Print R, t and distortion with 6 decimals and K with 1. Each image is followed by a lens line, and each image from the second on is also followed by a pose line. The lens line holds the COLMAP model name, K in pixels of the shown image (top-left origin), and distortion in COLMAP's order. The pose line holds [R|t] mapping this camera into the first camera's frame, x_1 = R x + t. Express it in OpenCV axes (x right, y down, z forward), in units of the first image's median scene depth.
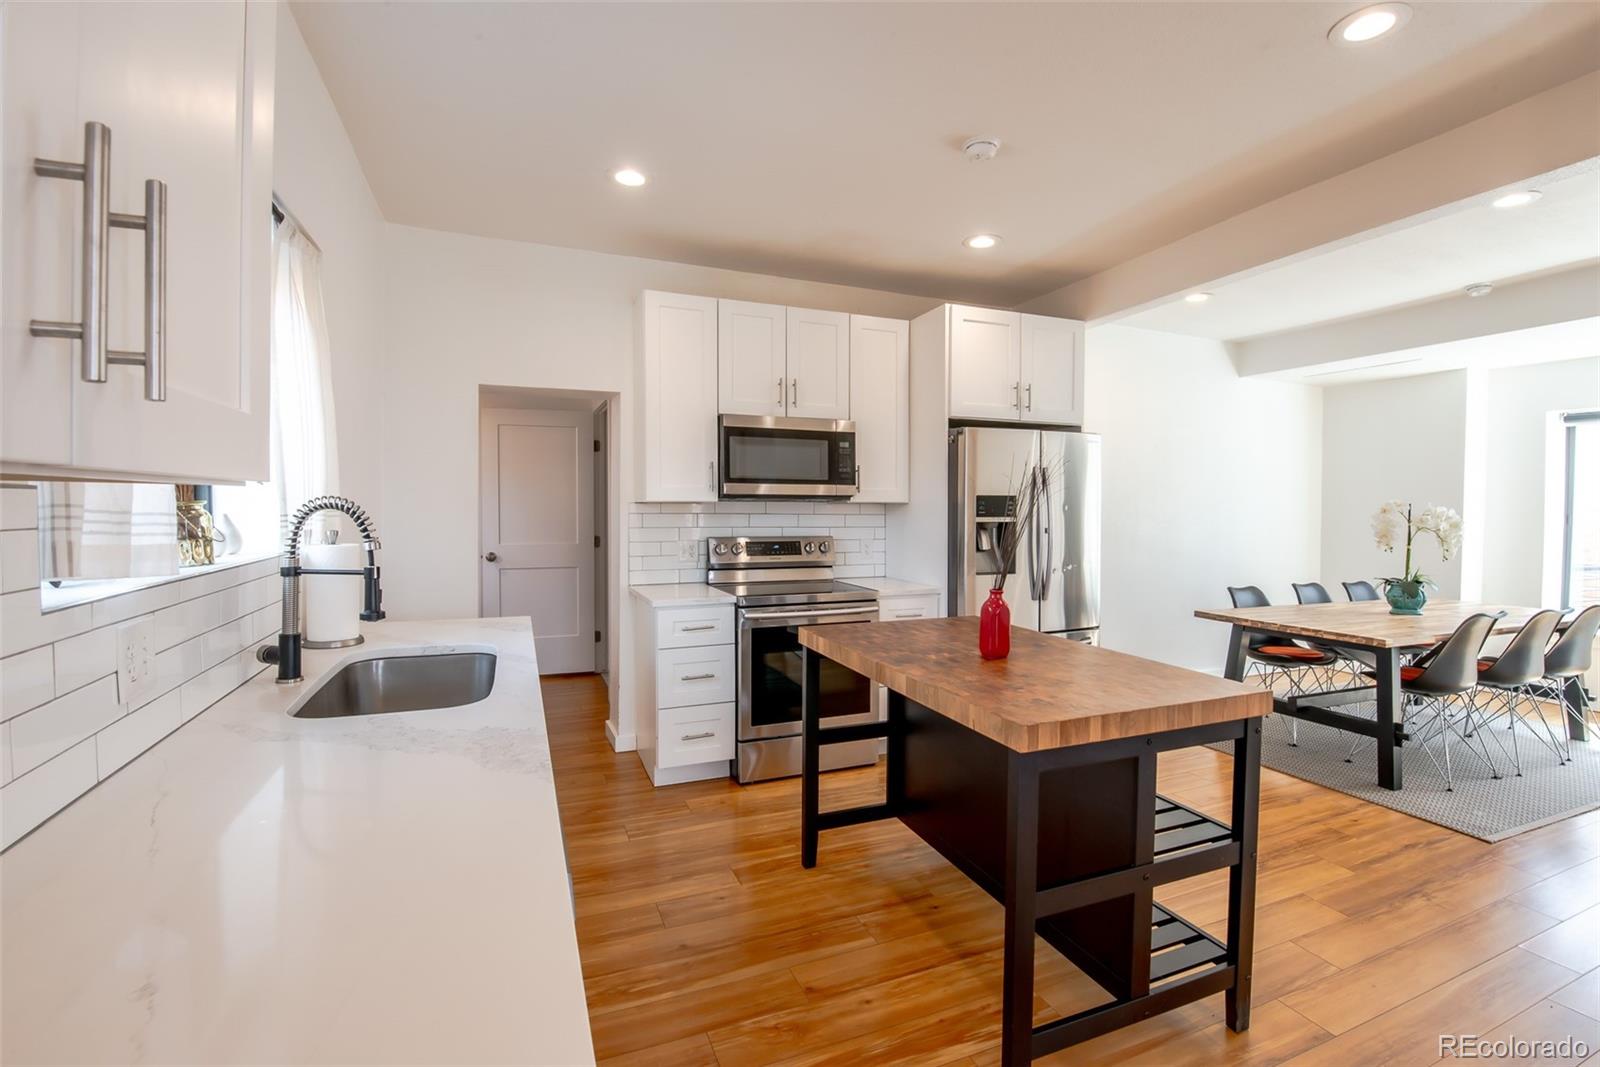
lens RADIAL K [[716.1, 0, 810.5], [0, 716.1, 524.3], [0, 0, 1]] dist [-0.000740, -0.010698]
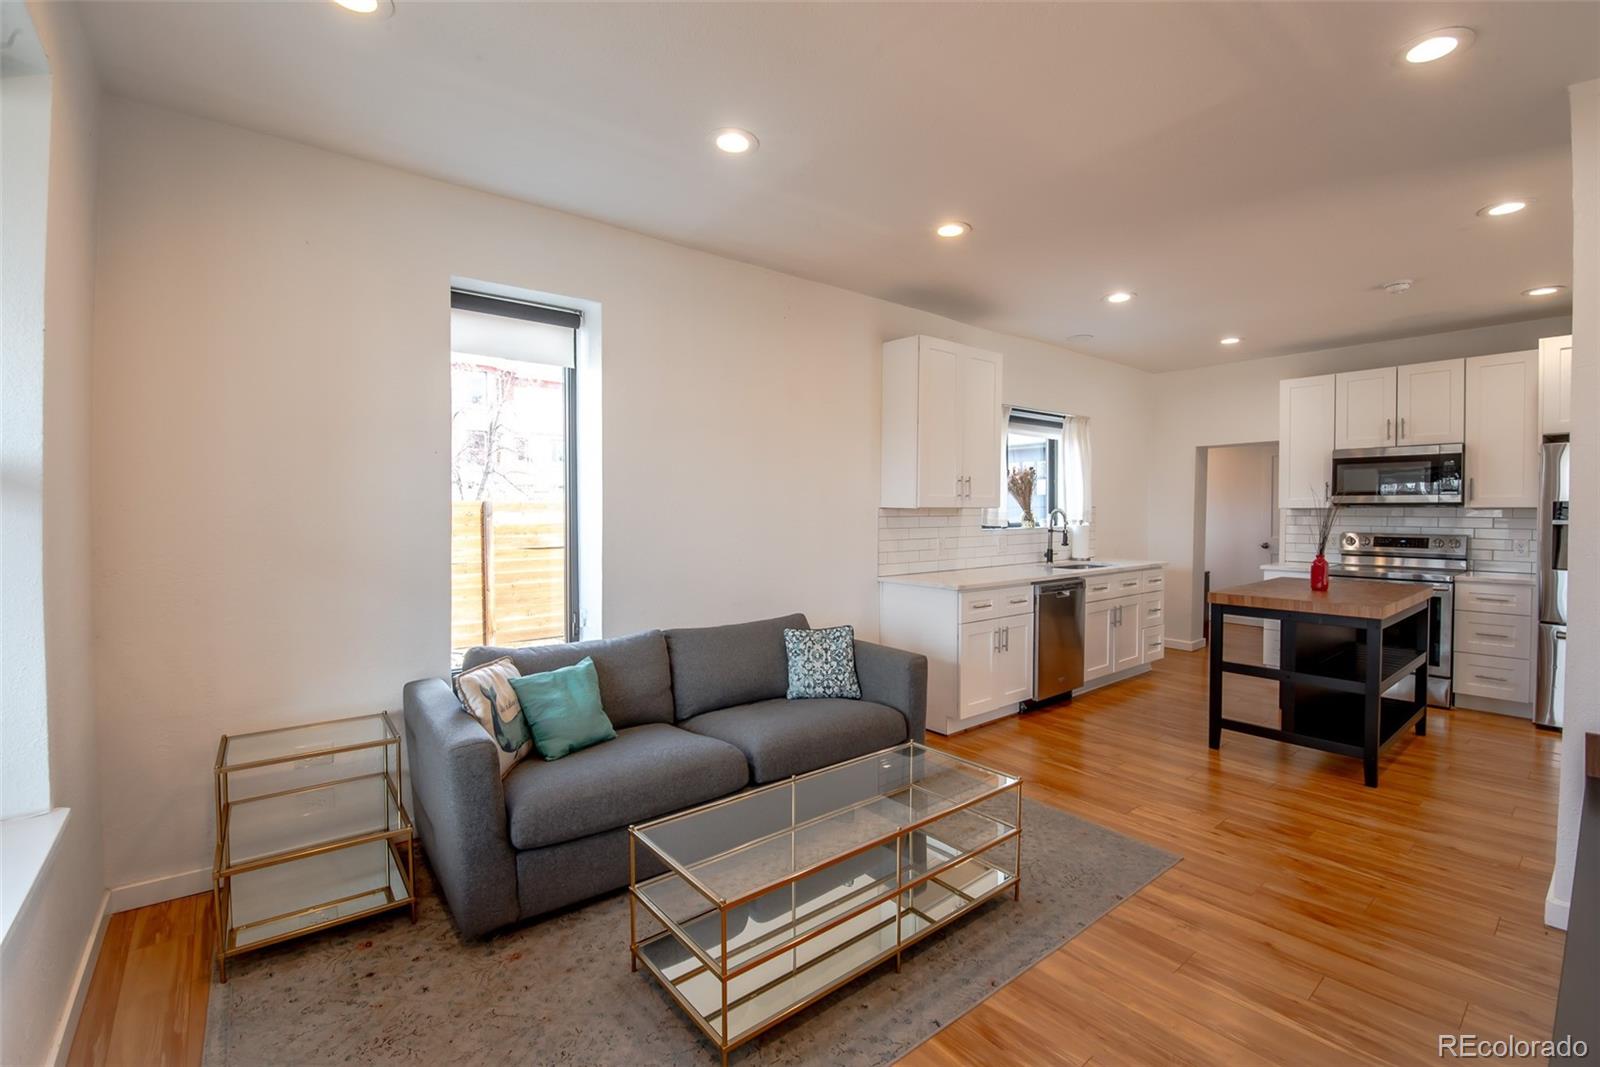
lens RADIAL K [[716.1, 0, 810.5], [0, 716.1, 524.3], [0, 0, 1]] dist [-0.000740, -0.010698]
pose [[0.313452, 0.015378, -0.949480, 0.957414], [-0.021075, 0.999735, 0.009235, 0.011863], [0.949370, 0.017115, 0.313693, -0.517447]]
